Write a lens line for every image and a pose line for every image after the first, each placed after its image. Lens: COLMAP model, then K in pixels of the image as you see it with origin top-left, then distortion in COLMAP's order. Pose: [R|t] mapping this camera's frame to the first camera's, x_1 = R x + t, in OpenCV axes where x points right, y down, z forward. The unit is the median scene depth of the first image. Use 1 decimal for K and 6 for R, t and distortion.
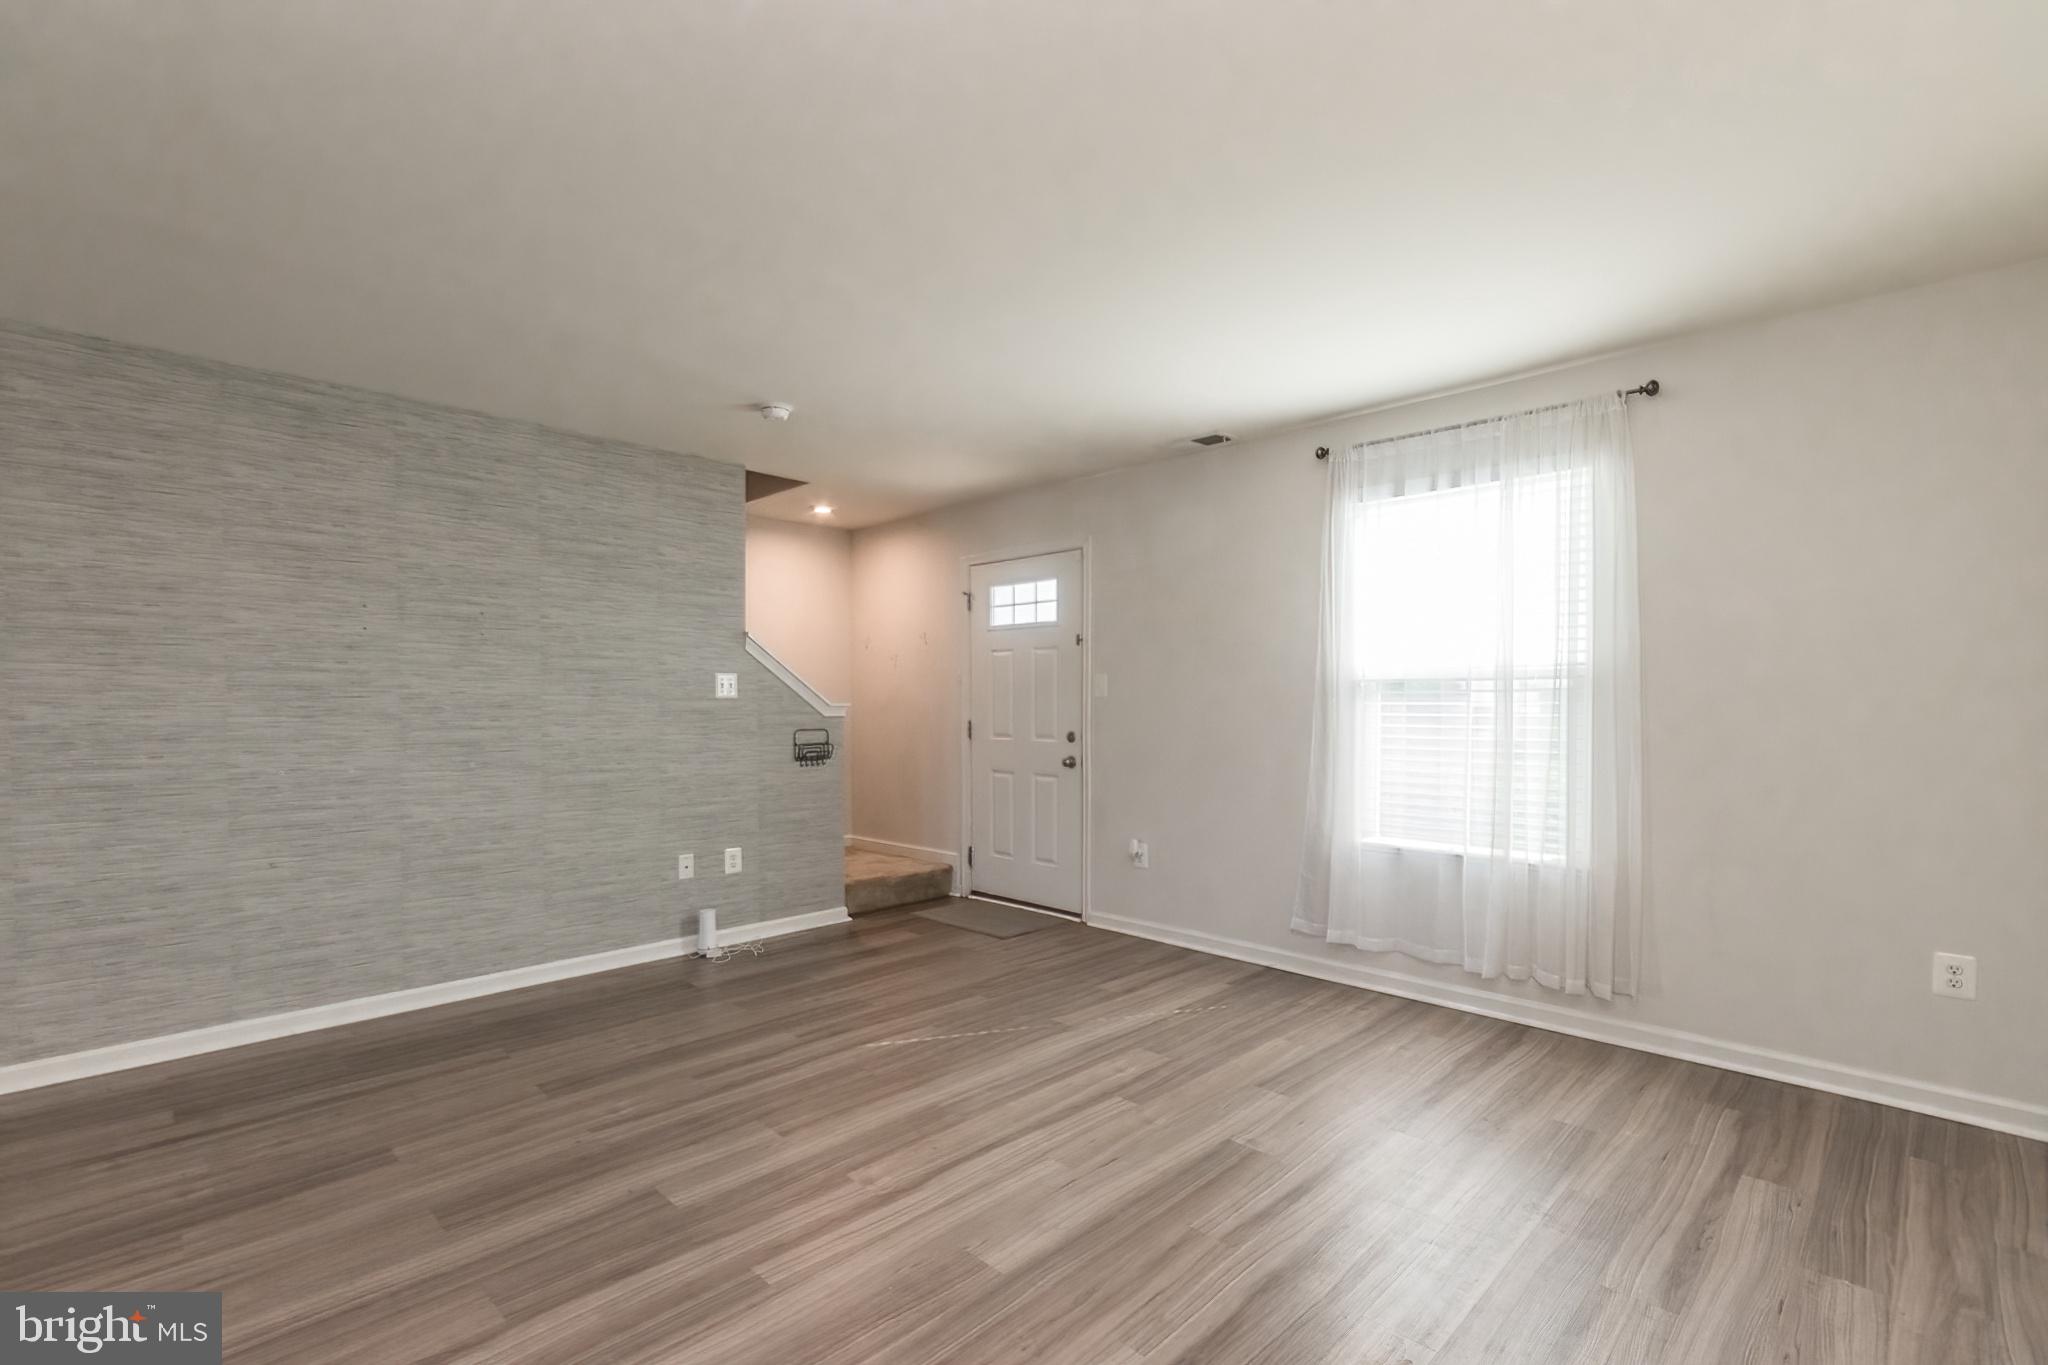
lens RADIAL K [[912.0, 0, 1004.3], [0, 912.0, 722.9], [0, 0, 1]] dist [0.009059, -0.001407]
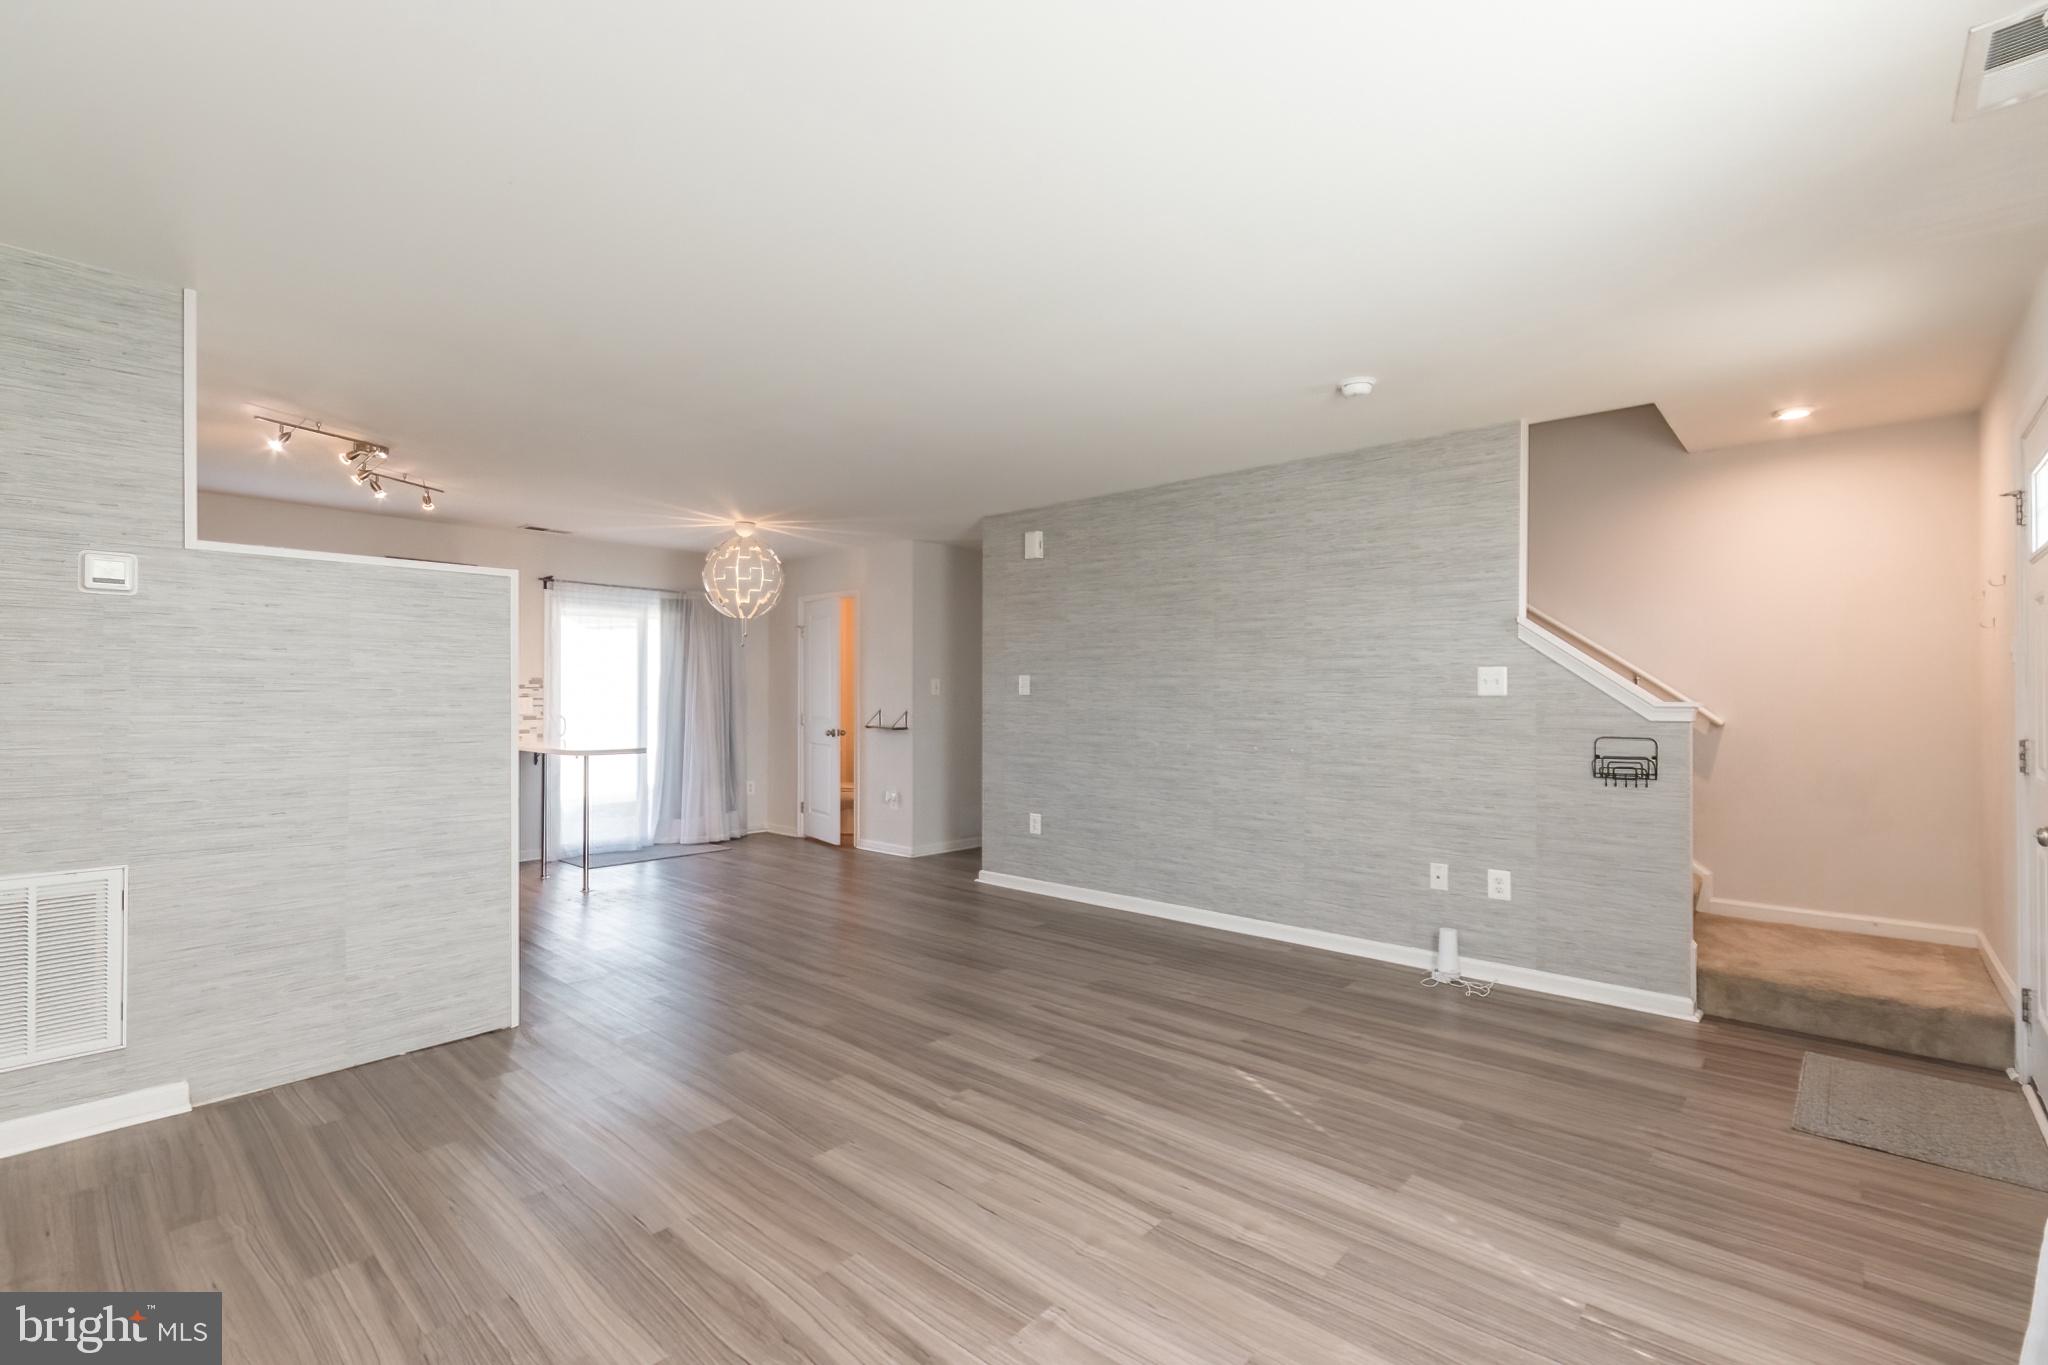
lens RADIAL K [[912.0, 0, 1040.6], [0, 912.0, 694.9], [0, 0, 1]] dist [0.009059, -0.001407]
pose [[0.072157, -0.000187, -0.997393, 0.582299], [-0.027463, 0.999620, -0.002174, -0.015272], [0.997015, 0.027548, 0.072124, 0.555846]]
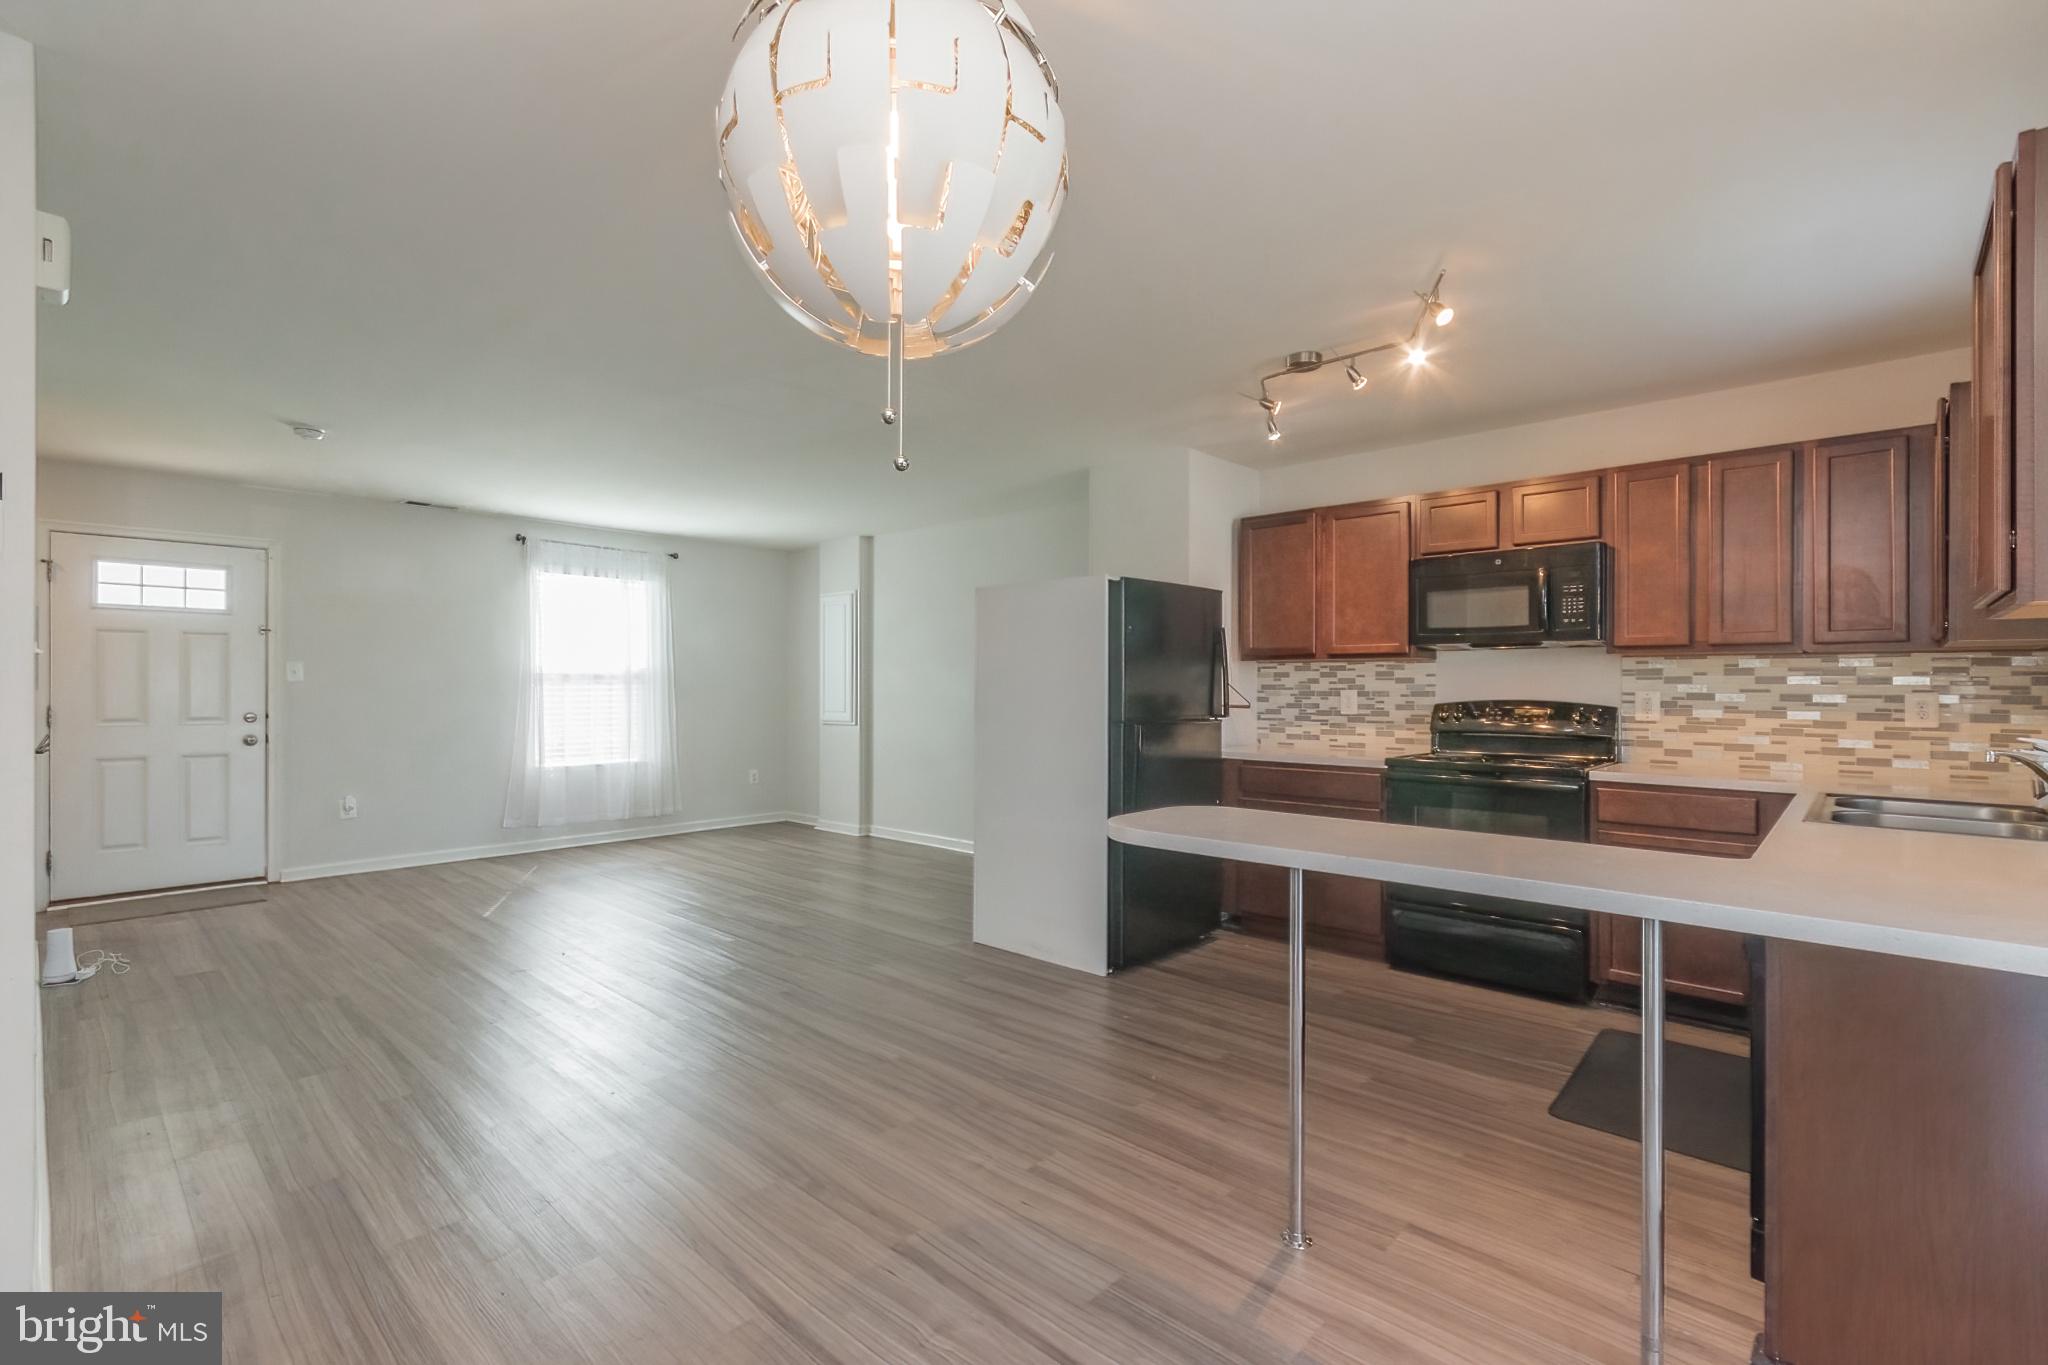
lens RADIAL K [[912.0, 0, 1013.7], [0, 912.0, 681.0], [0, 0, 1]] dist [0.009059, -0.001407]
pose [[-0.037978, 0.006444, 0.999258, -1.279060], [0.021873, 0.999745, -0.005616, -0.002709], [-0.999039, 0.021644, -0.038109, 0.152399]]
